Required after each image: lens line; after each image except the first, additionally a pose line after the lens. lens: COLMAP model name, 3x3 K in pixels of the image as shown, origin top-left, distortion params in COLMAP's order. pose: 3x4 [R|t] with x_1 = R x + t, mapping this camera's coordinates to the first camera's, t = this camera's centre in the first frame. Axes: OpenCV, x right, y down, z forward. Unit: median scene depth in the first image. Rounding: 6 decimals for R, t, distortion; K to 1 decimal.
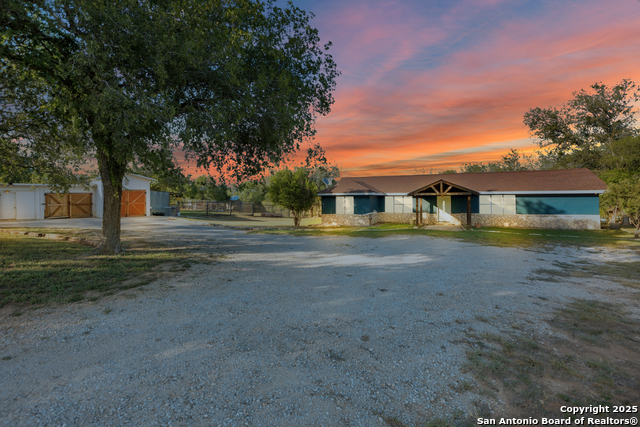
lens RADIAL K [[293.5, 0, 318.0], [0, 293.5, 198.1], [0, 0, 1]] dist [0.000501, -0.000218]
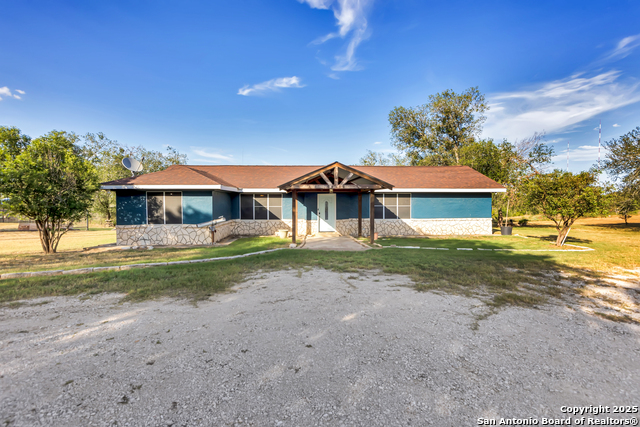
lens RADIAL K [[293.5, 0, 318.0], [0, 293.5, 198.1], [0, 0, 1]] dist [0.000501, -0.000218]
pose [[0.887277, 0.013257, 0.461047, 0.102255], [-0.004355, 0.999783, -0.020367, 0.017217], [-0.461217, 0.016064, 0.887142, 0.428862]]
